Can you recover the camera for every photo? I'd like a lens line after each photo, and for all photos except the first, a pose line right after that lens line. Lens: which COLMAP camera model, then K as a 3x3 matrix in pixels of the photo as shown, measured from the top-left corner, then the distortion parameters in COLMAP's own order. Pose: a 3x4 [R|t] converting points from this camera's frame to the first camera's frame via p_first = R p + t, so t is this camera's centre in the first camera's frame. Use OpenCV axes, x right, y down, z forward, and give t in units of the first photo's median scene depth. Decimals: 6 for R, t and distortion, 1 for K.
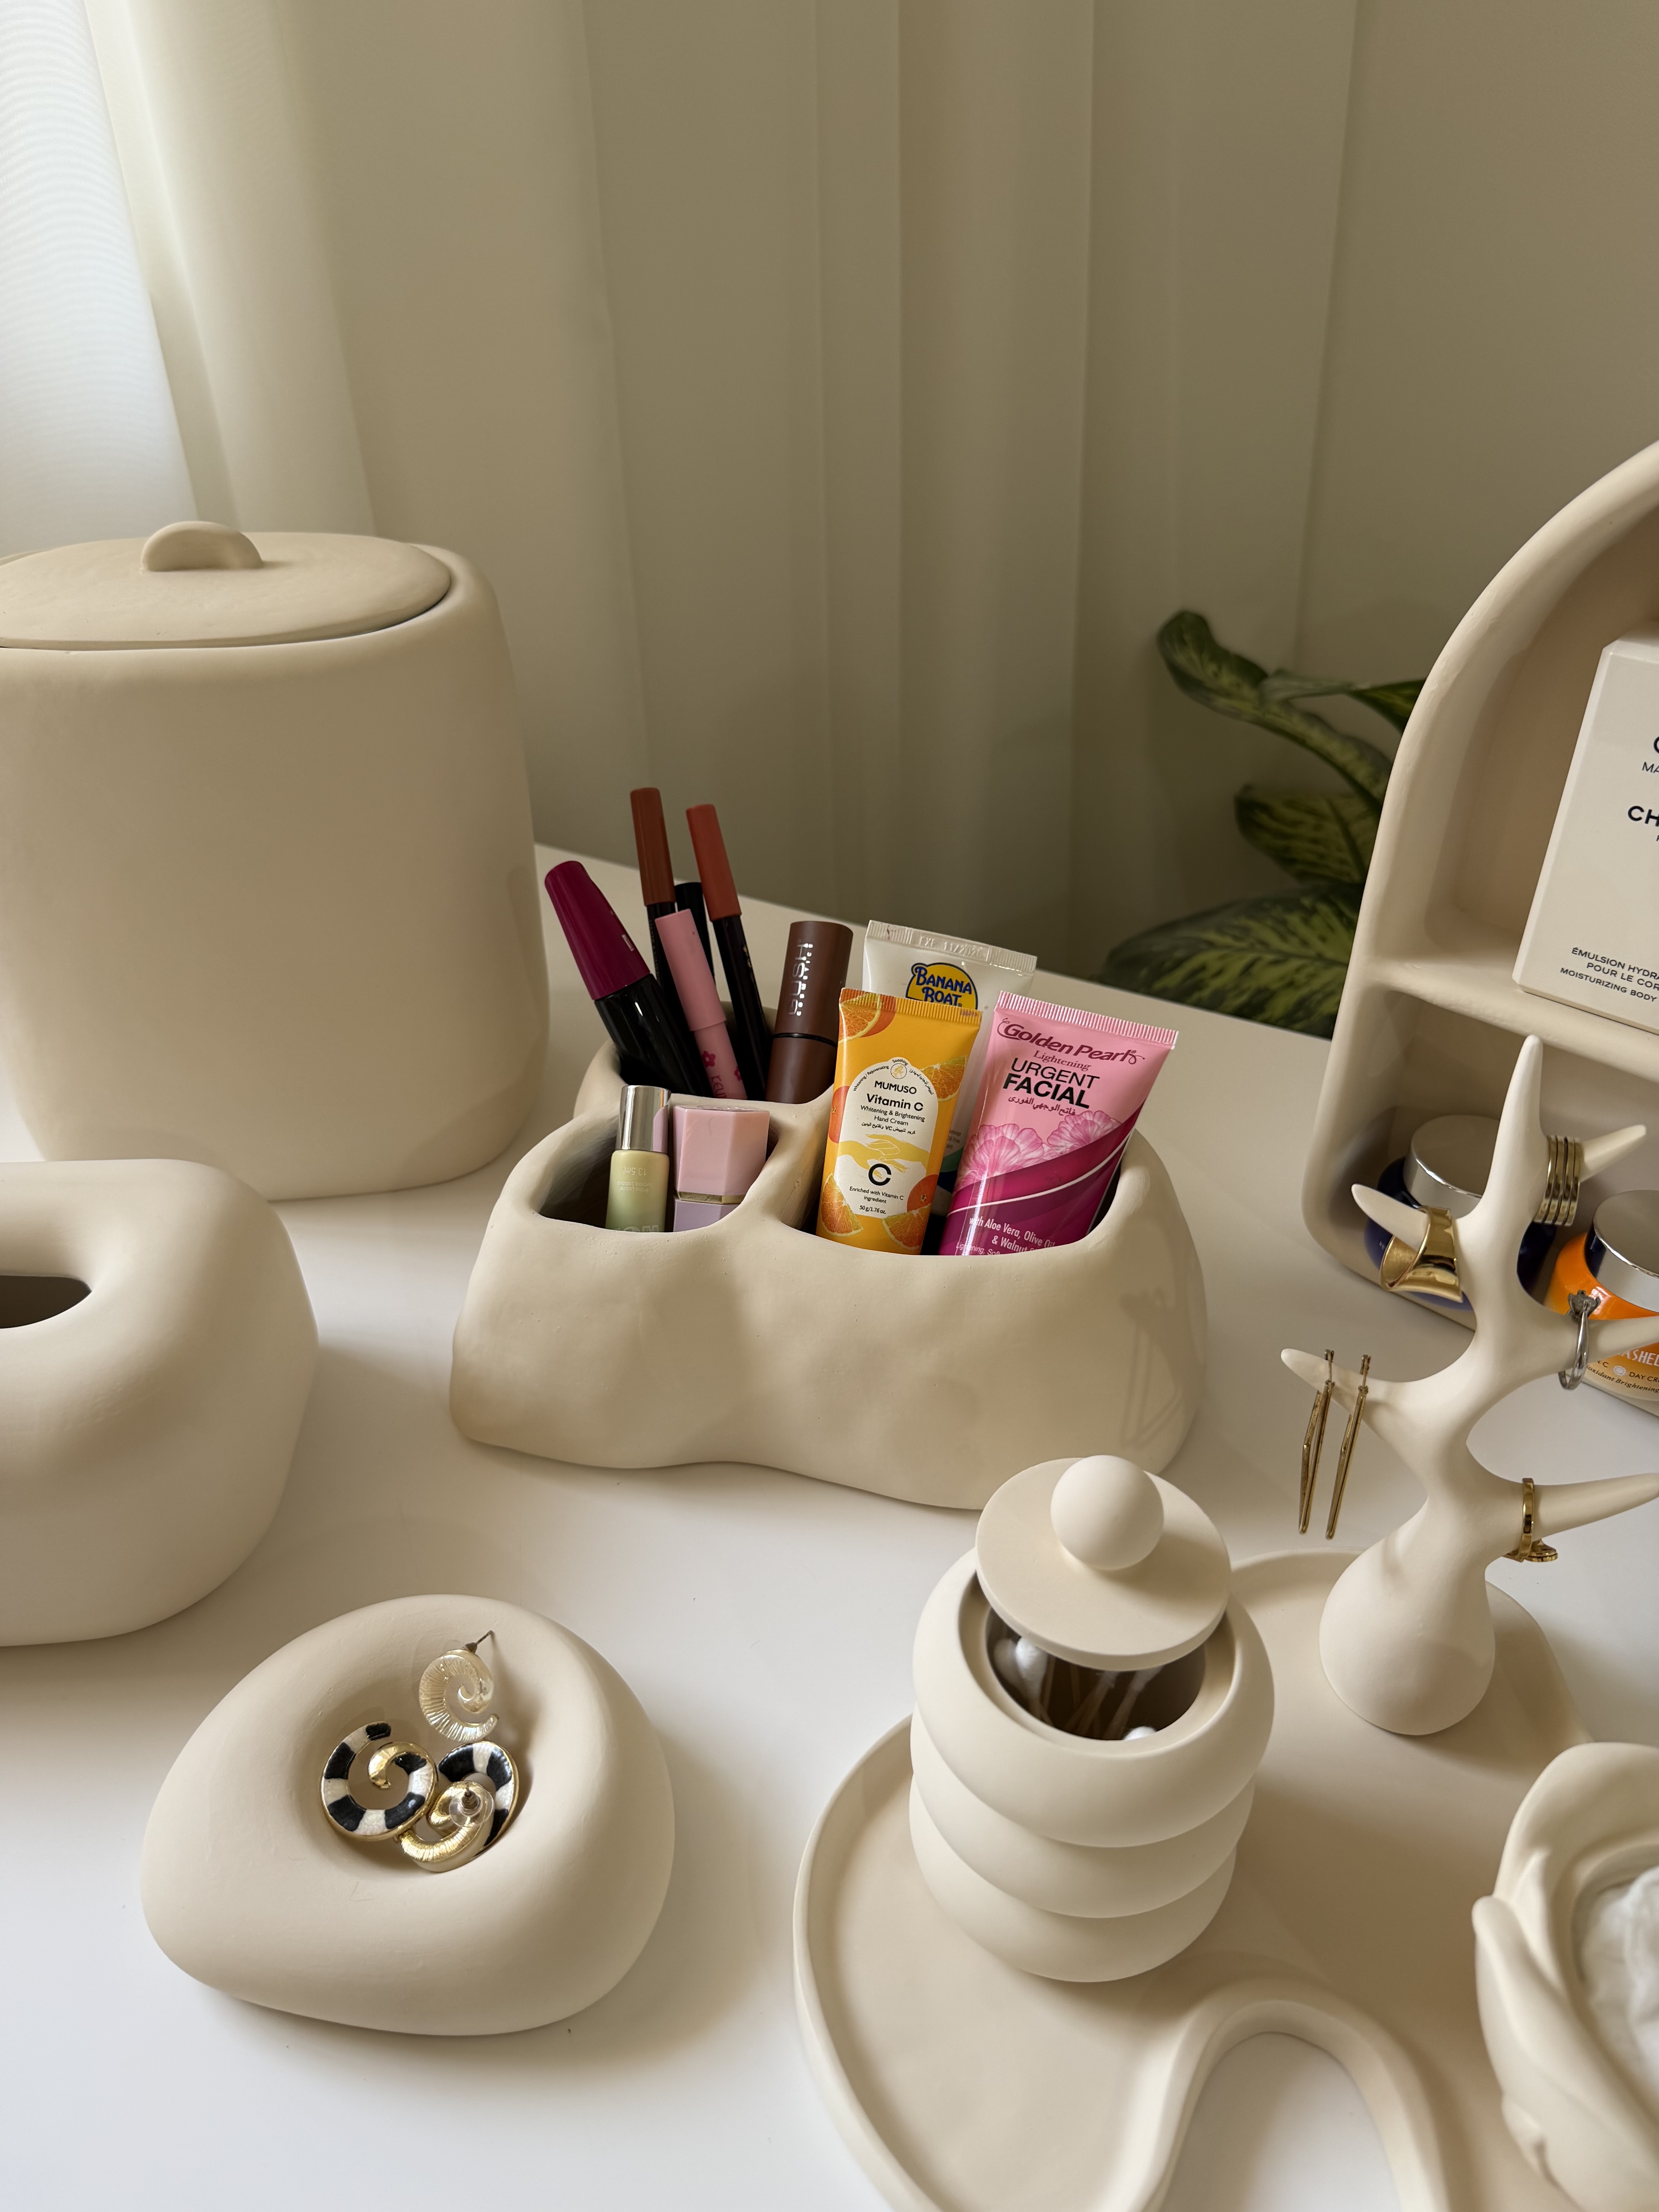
lens RADIAL K [[1599.8, 0, 817.7], [0, 1599.8, 1108.1], [0, 0, 1]] dist [0.051674, -0.111038]
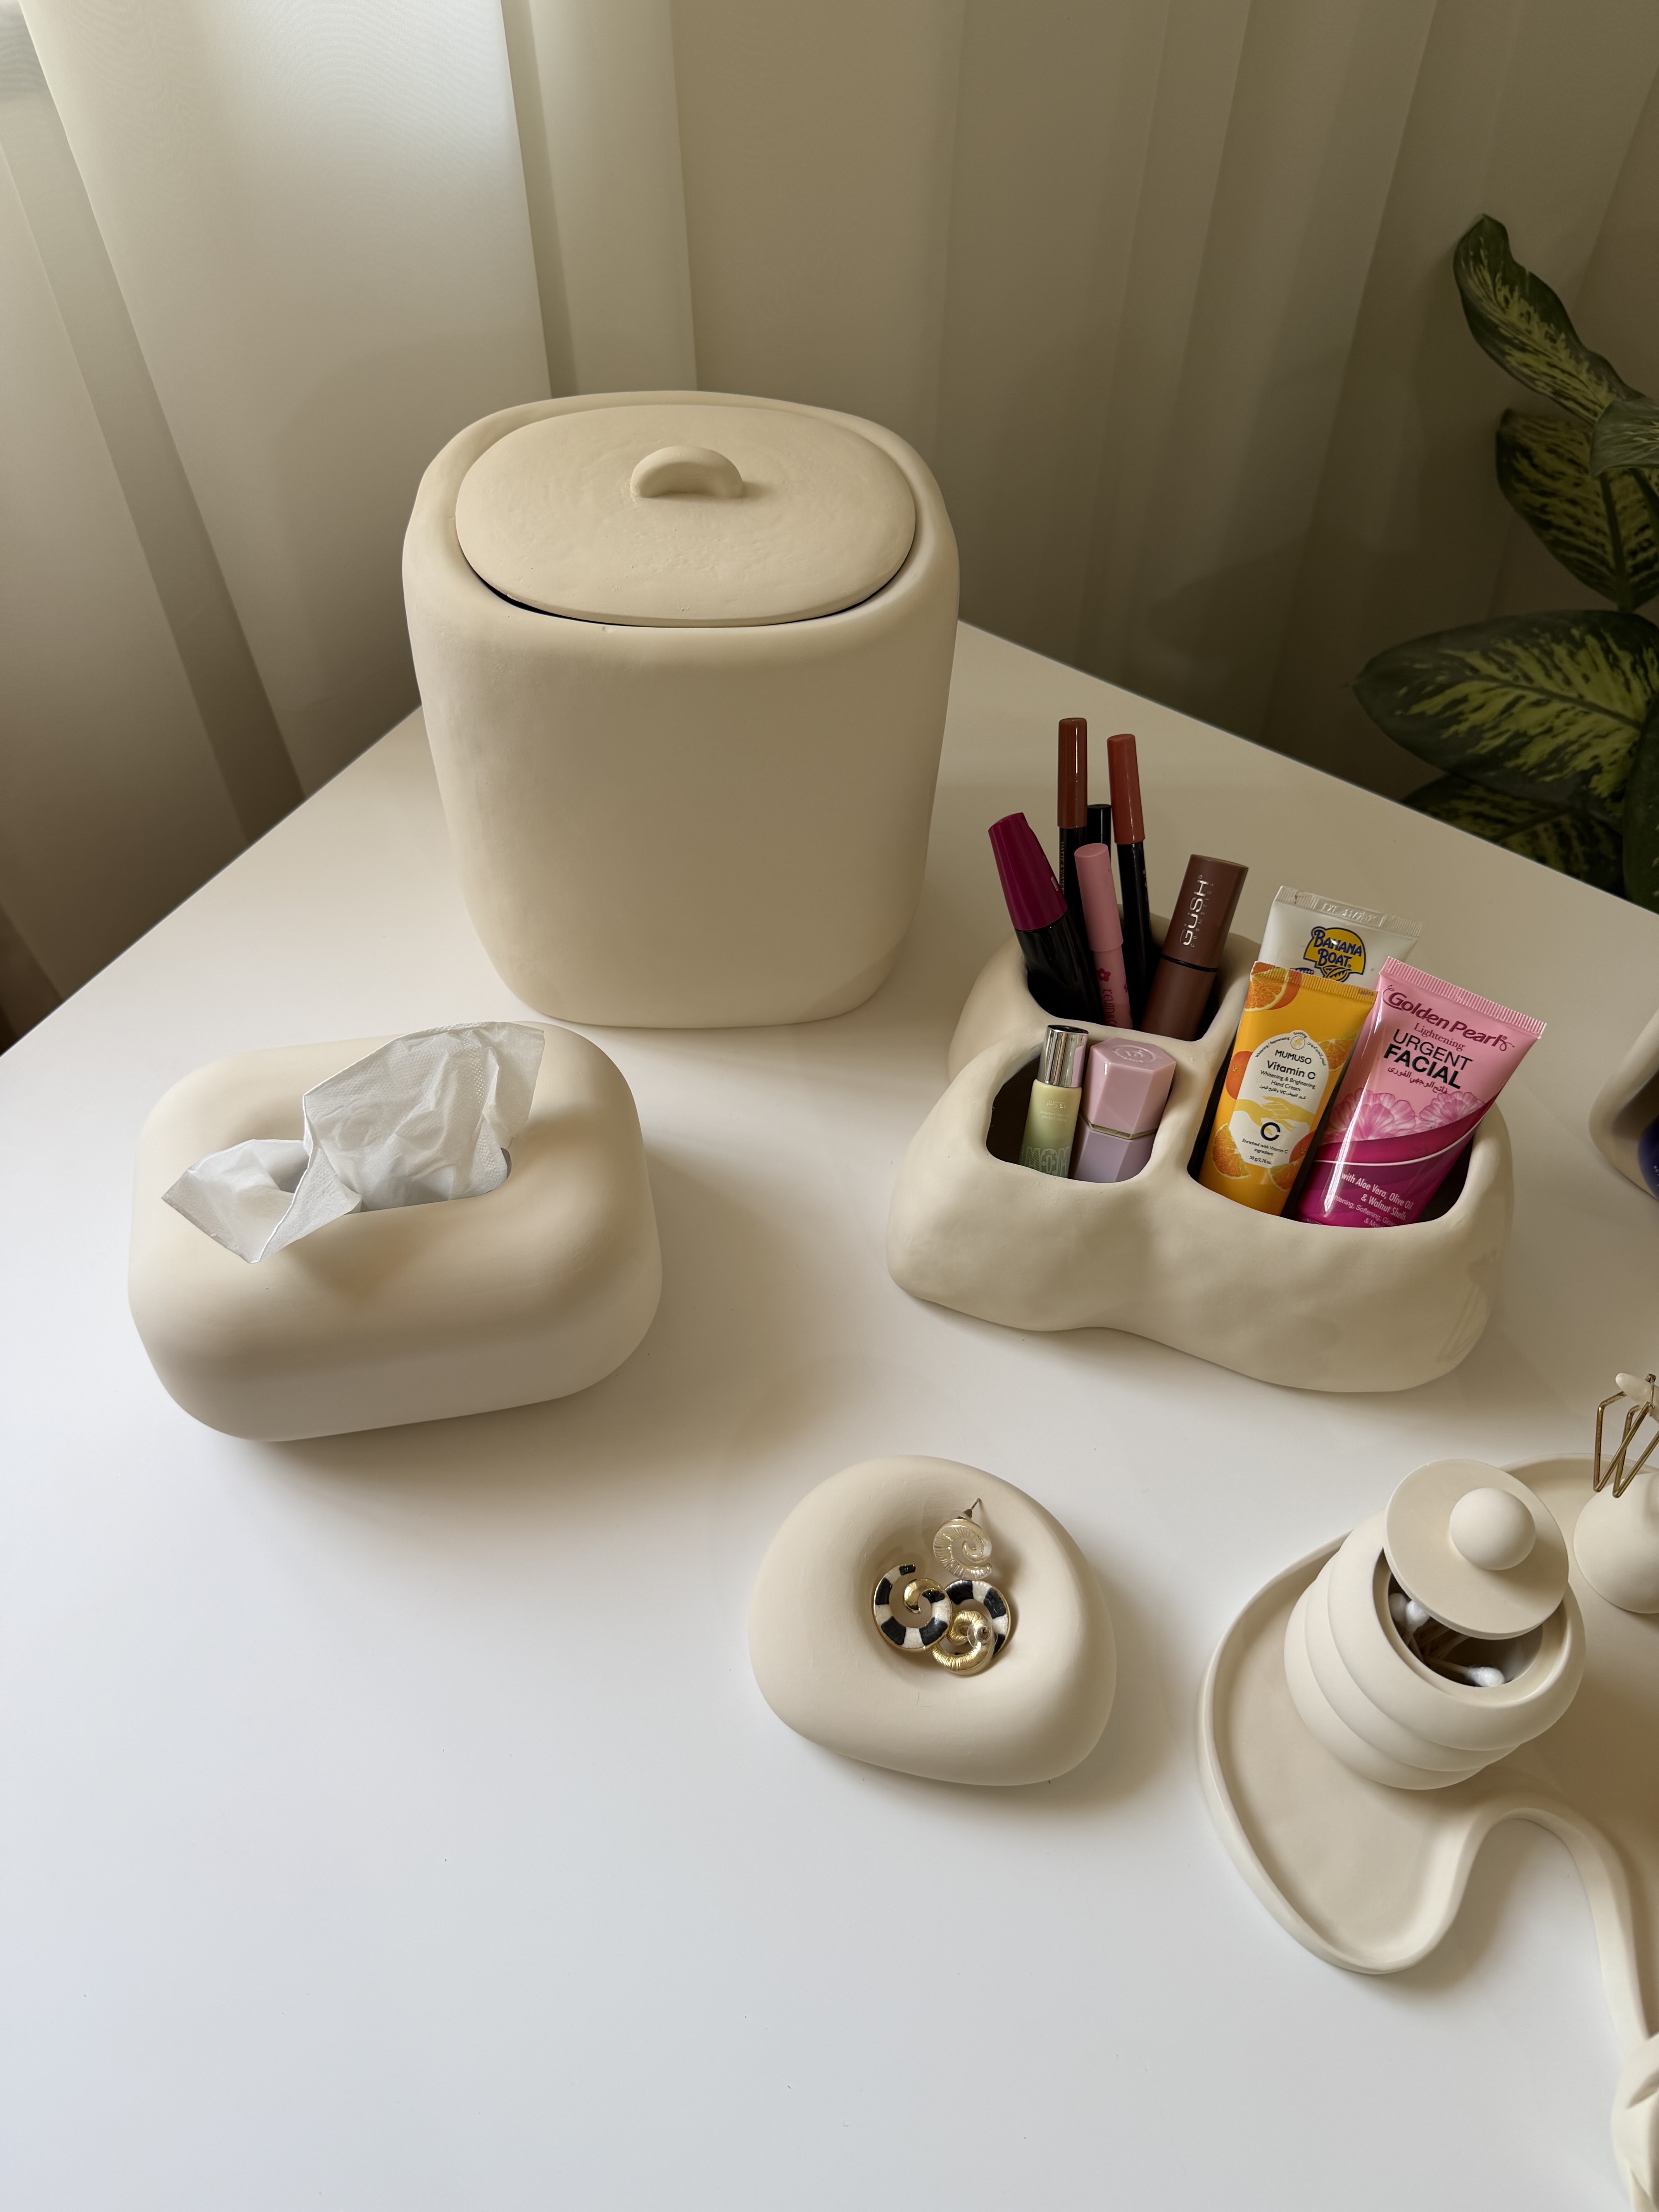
lens RADIAL K [[1563.5, 0, 754.2], [0, 1563.5, 1114.9], [0, 0, 1]] dist [0.032800, -0.069253]
pose [[0.996523, 0.071694, -0.042437, -0.295985], [-0.050741, 0.926292, 0.373374, -0.385745], [0.066078, -0.369923, 0.926710, -0.108054]]
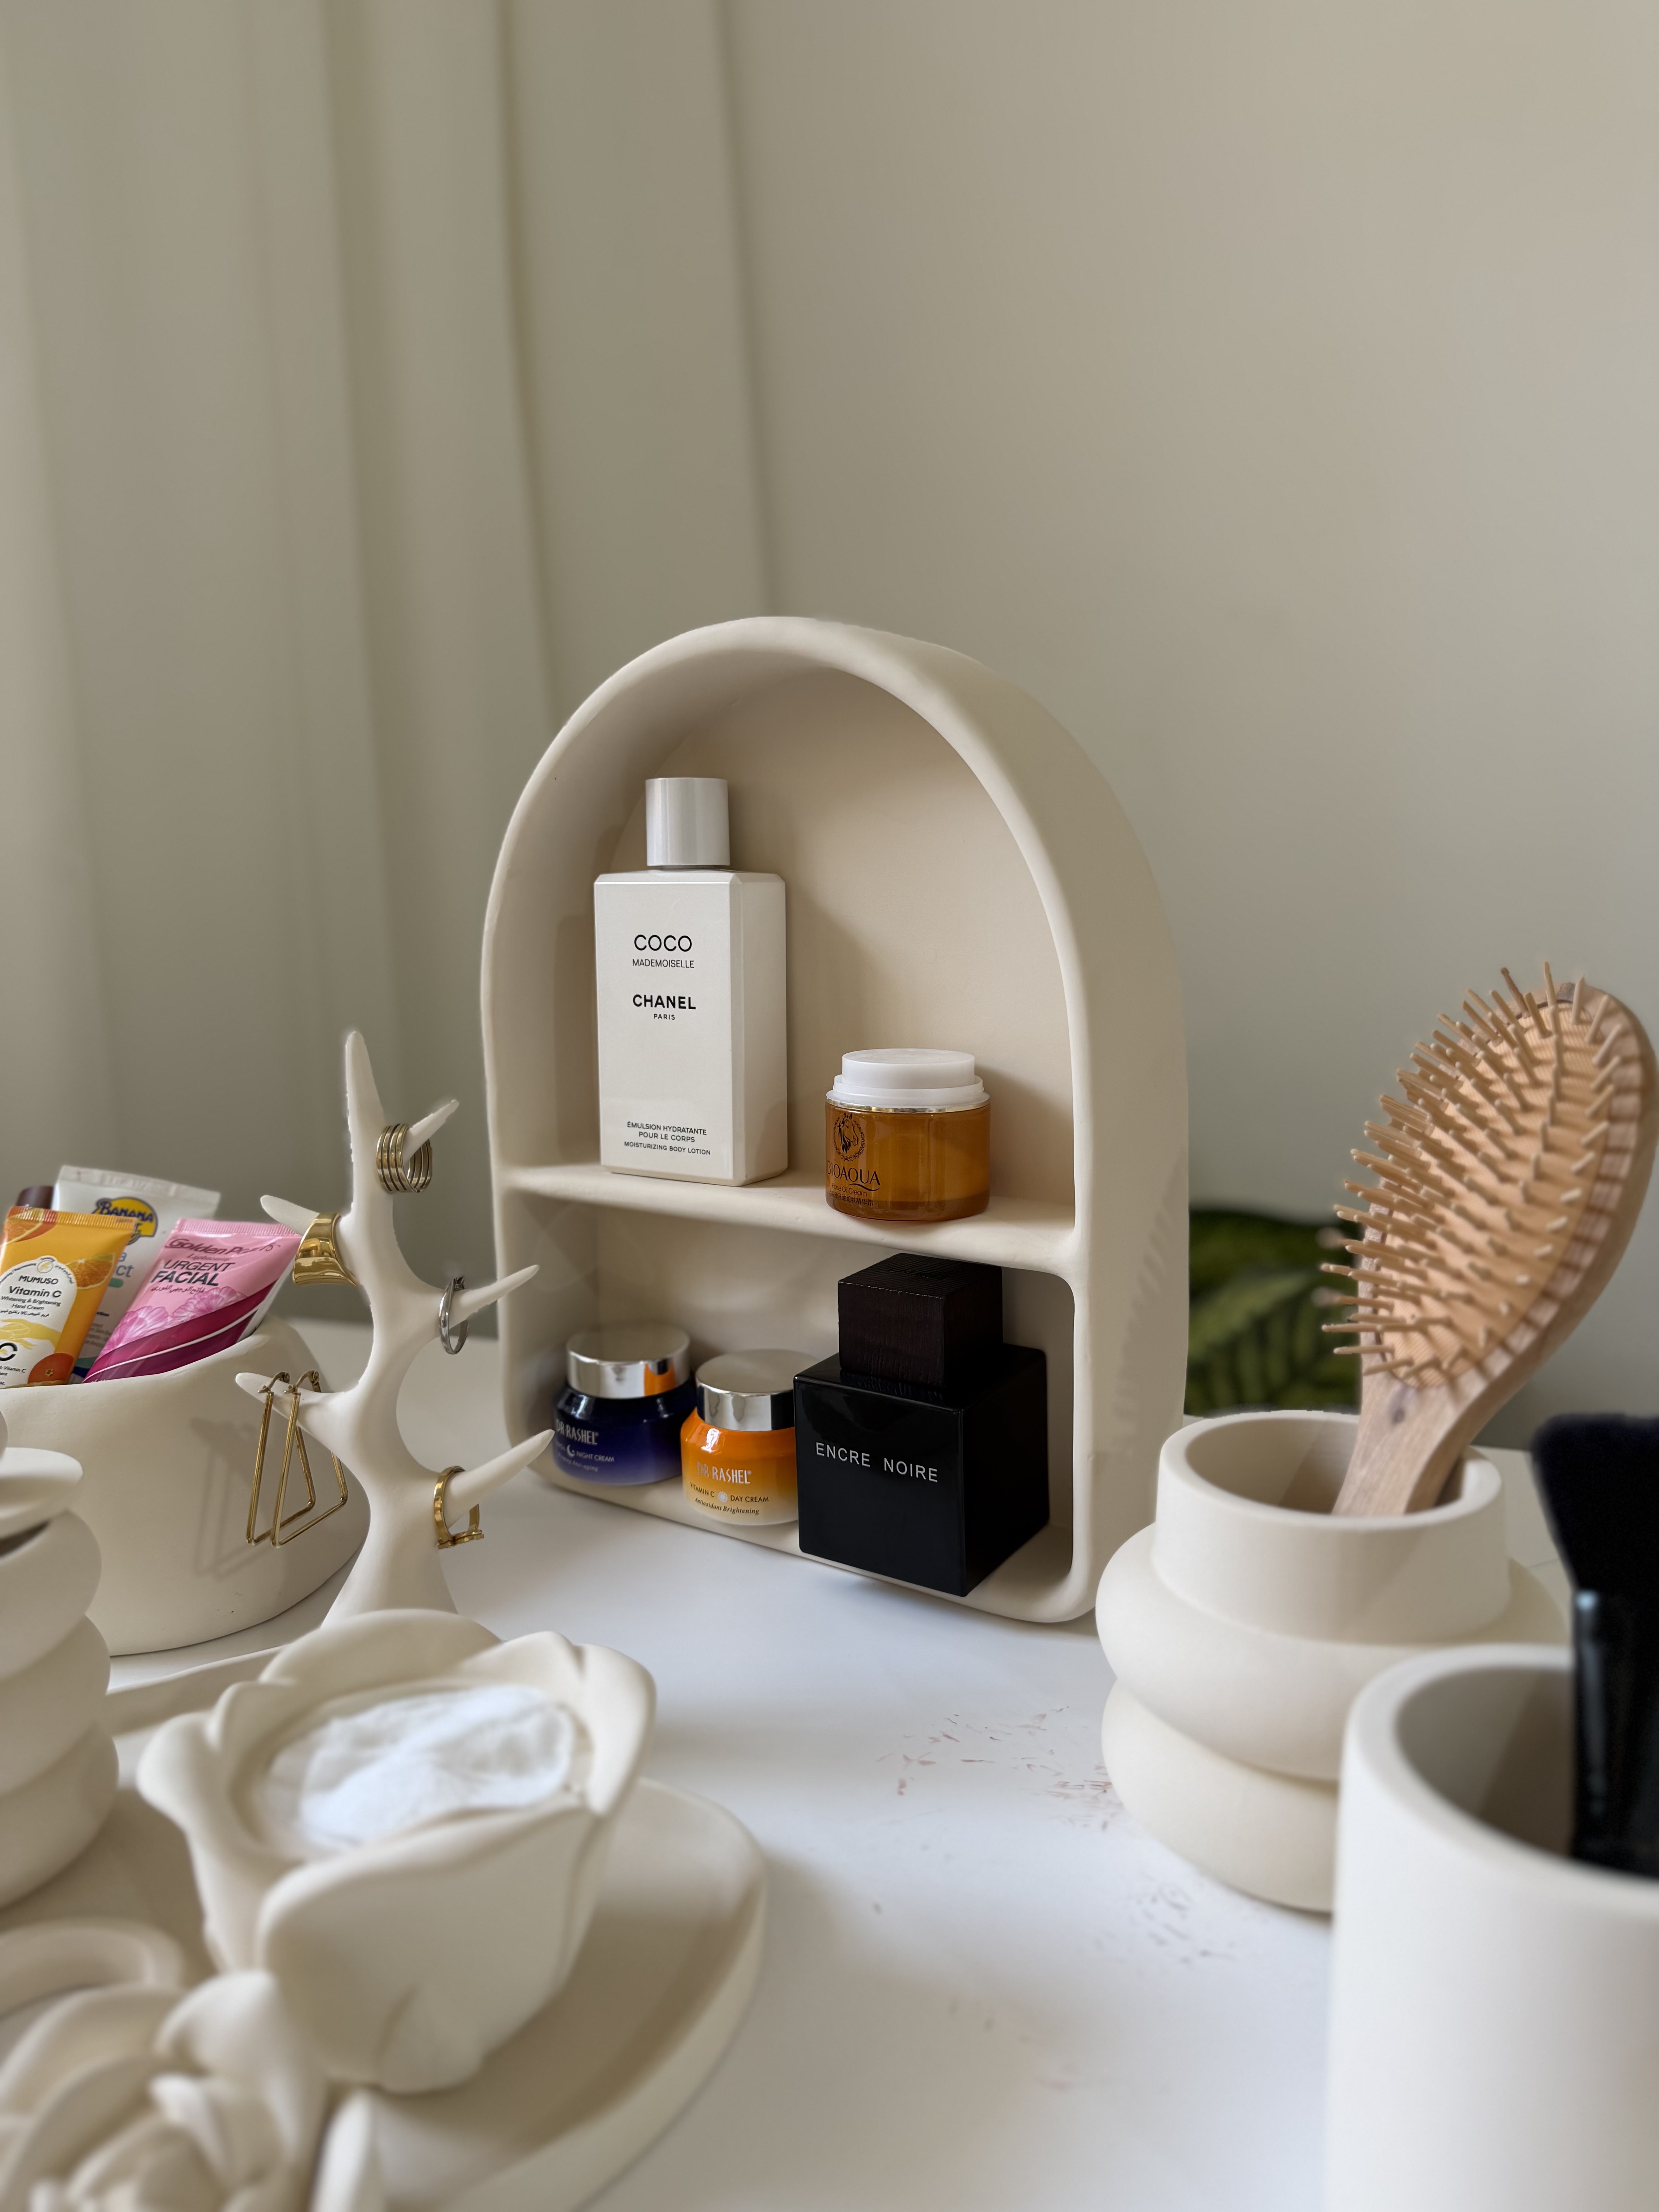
lens RADIAL K [[1599.9, 0, 870.1], [0, 1599.9, 1089.7], [0, 0, 1]] dist [0.051674, -0.111038]
pose [[0.987376, -0.033605, 0.154786, 0.447010], [0.096943, 0.901036, -0.422772, 0.391877], [-0.125261, 0.432441, 0.892919, -0.108251]]
